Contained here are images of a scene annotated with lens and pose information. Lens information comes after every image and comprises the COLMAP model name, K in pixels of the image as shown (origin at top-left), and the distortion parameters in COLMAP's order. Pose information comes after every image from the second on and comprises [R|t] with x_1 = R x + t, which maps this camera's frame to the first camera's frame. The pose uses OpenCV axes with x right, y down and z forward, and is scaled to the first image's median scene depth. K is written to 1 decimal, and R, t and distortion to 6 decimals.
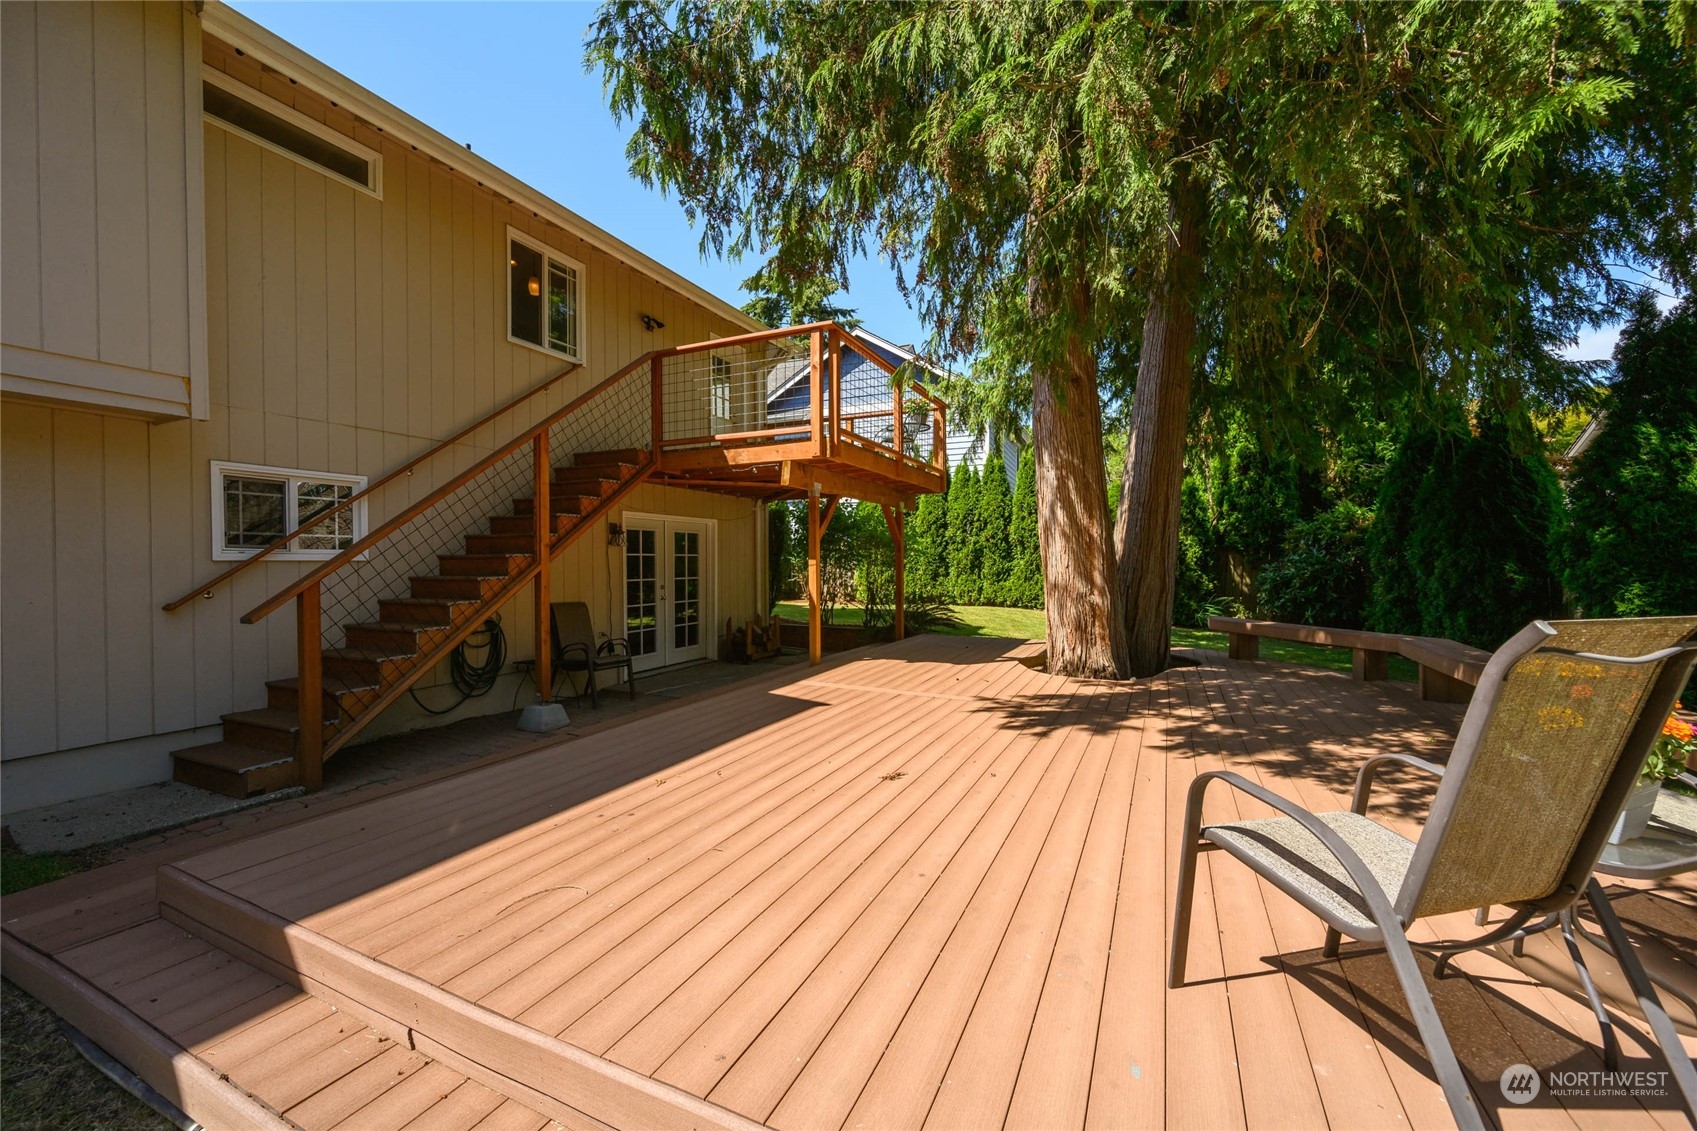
lens RADIAL K [[668.3, 0, 848.9], [0, 668.3, 565.4], [0, 0, 1]] dist [0.000272, 0.000374]
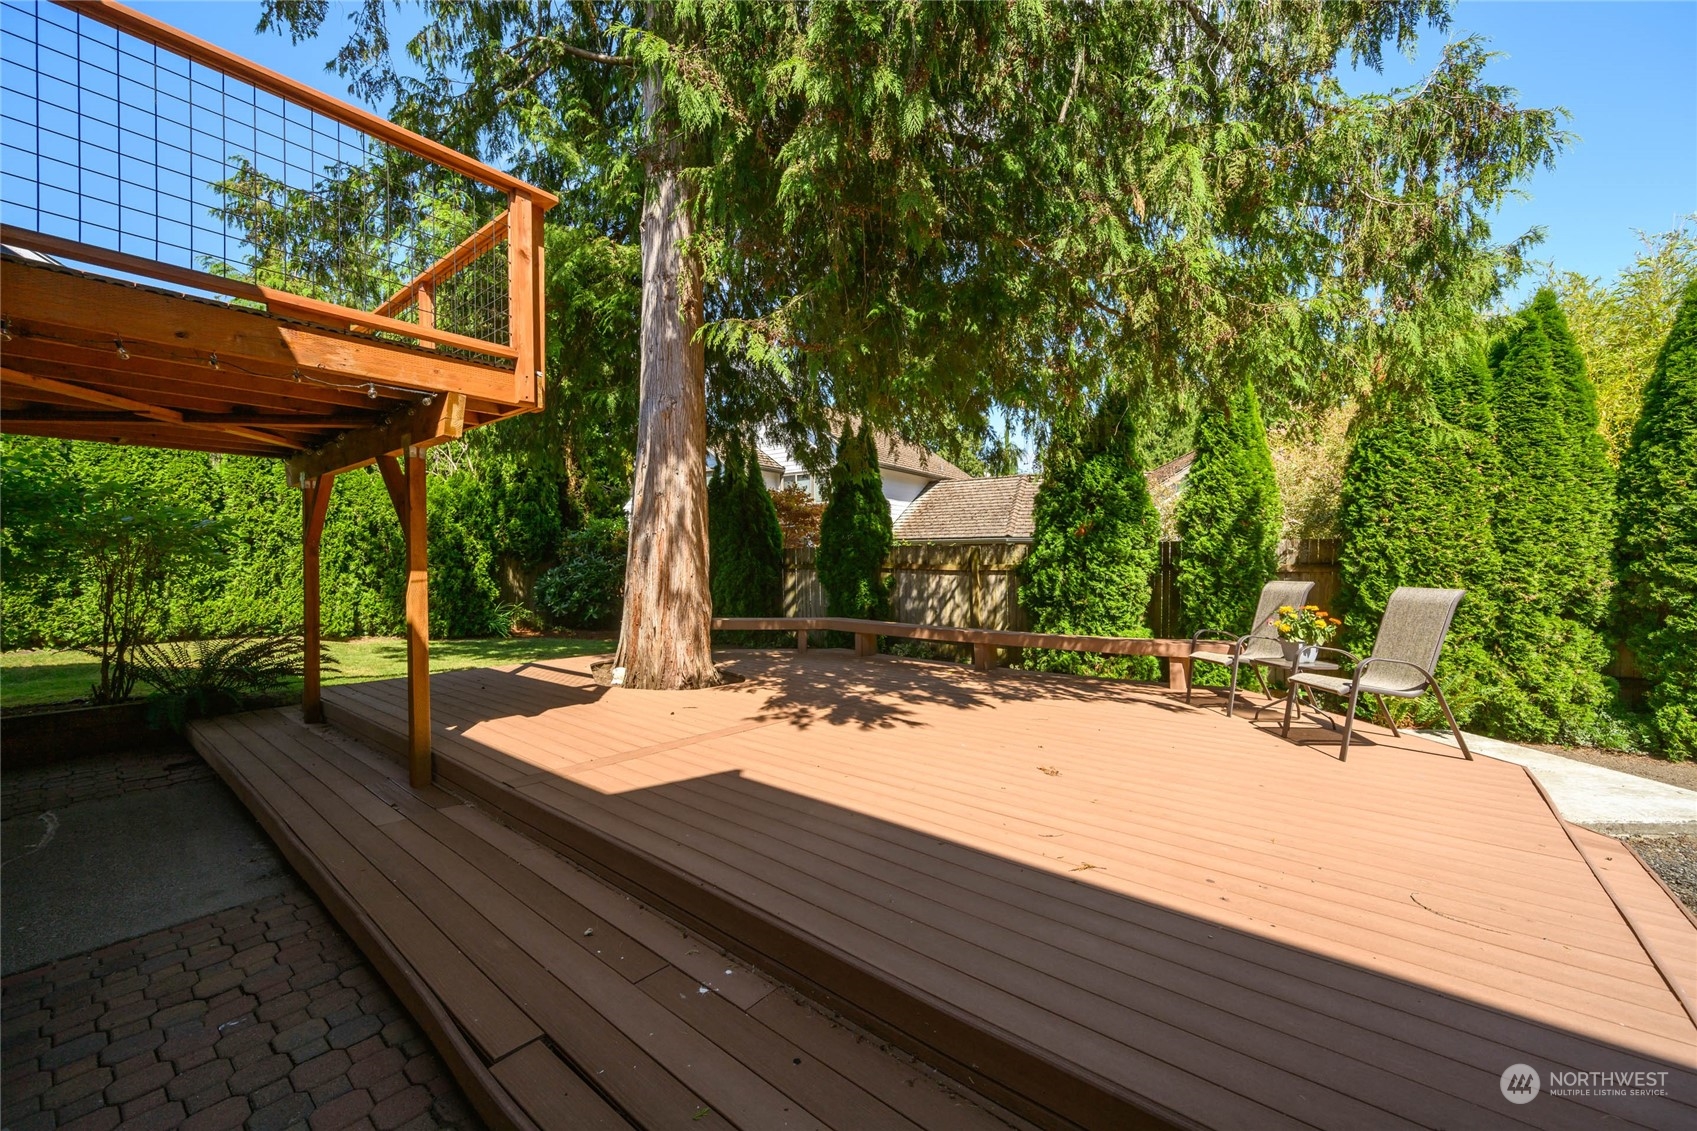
lens RADIAL K [[668.3, 0, 855.6], [0, 668.3, 570.7], [0, 0, 1]] dist [0.000272, 0.000374]
pose [[0.230971, -0.011961, 0.972887, -0.526043], [0.008163, 0.999913, 0.010355, -0.012579], [-0.972926, 0.005550, 0.231048, 0.521656]]
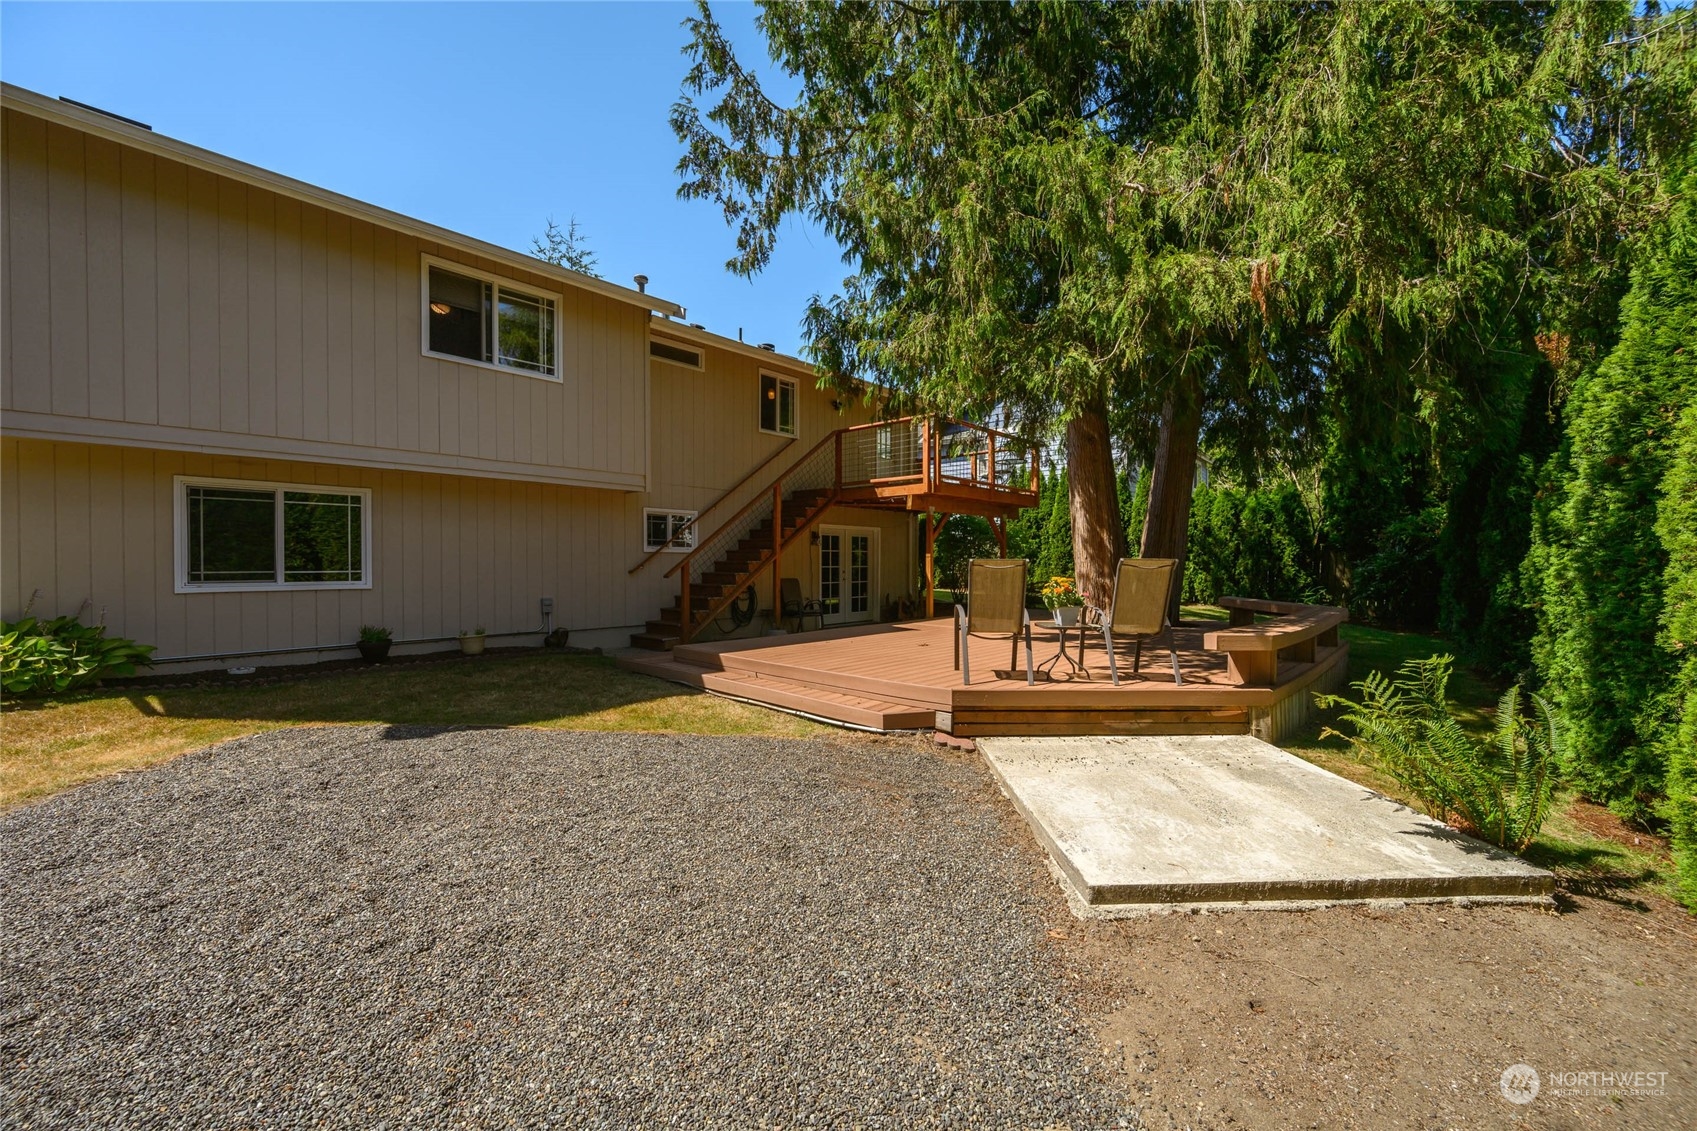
lens RADIAL K [[668.3, 0, 843.0], [0, 668.3, 565.5], [0, 0, 1]] dist [0.000272, 0.000374]
pose [[0.953369, 0.007062, -0.301725, 0.243388], [-0.007190, 0.999974, 0.000687, 0.021456], [0.301722, 0.001515, 0.953395, -0.627525]]
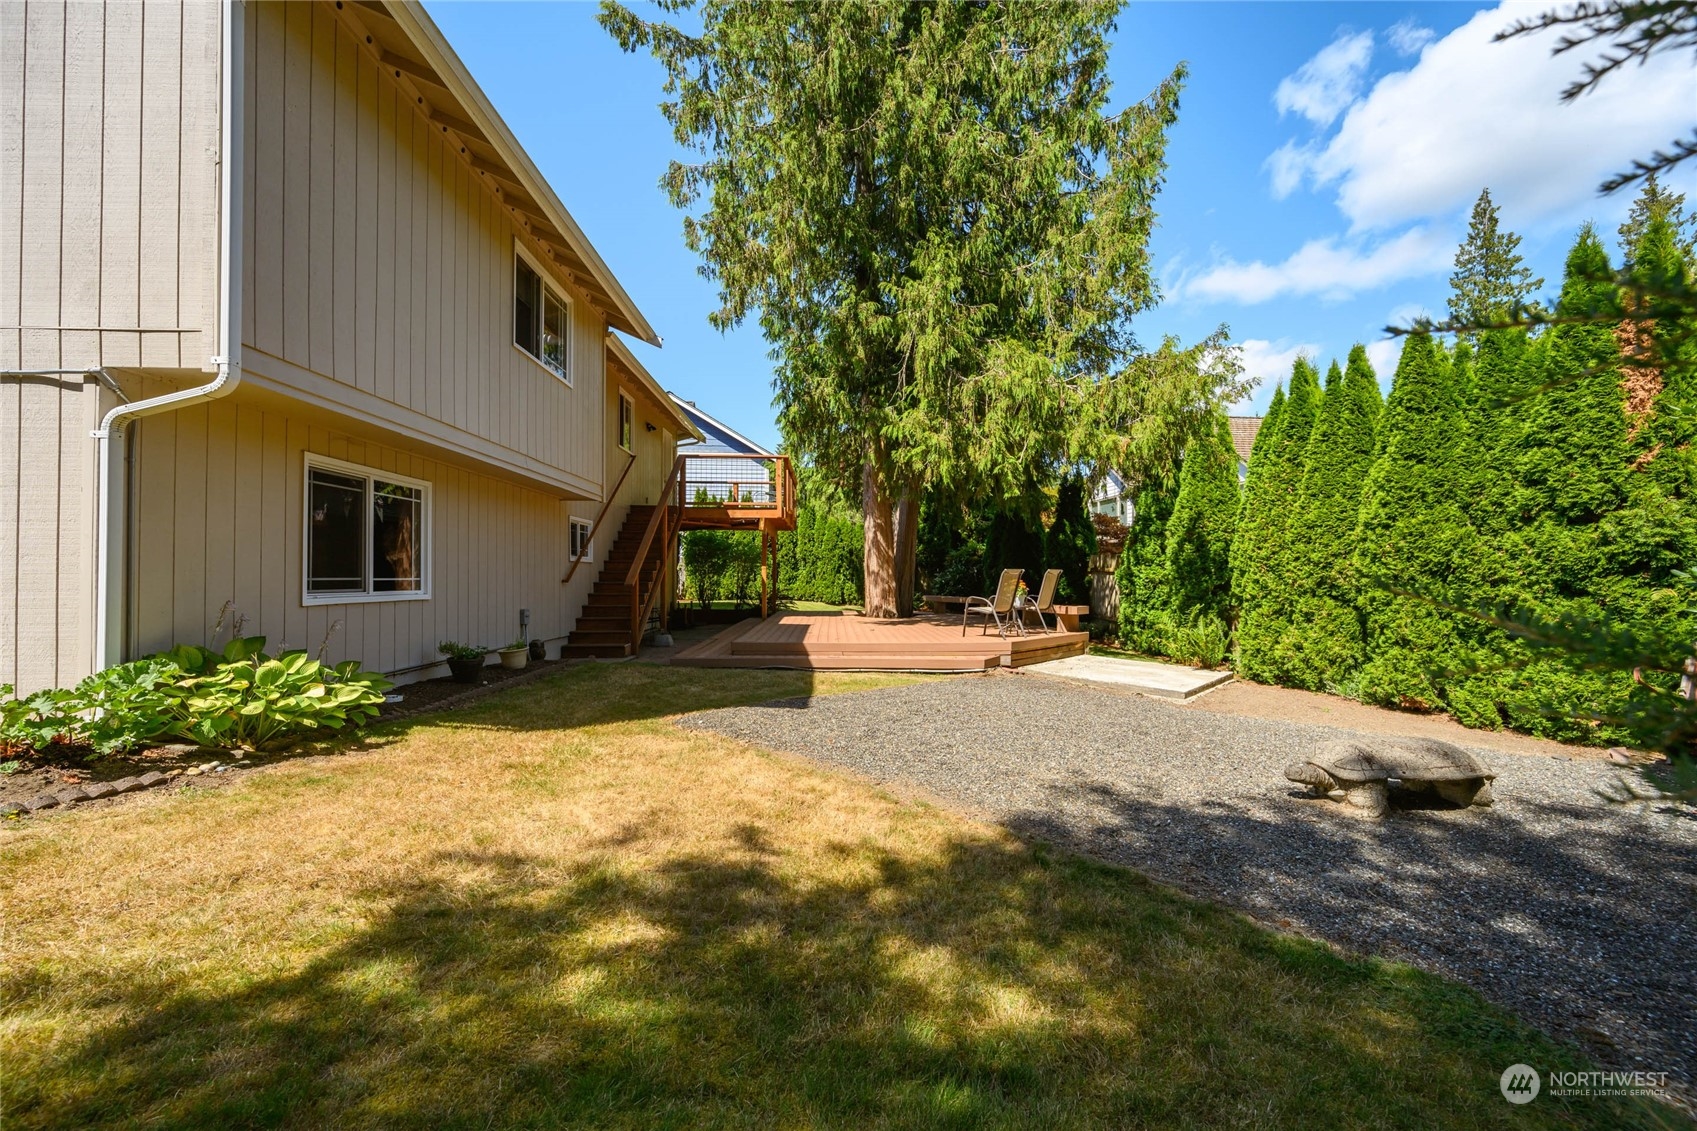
lens RADIAL K [[668.3, 0, 852.2], [0, 668.3, 569.0], [0, 0, 1]] dist [0.000272, 0.000374]
pose [[0.887957, 0.011220, 0.459789, -0.757443], [-0.002316, 0.999799, -0.019926, 0.041068], [-0.459920, 0.016628, 0.887804, -0.920751]]
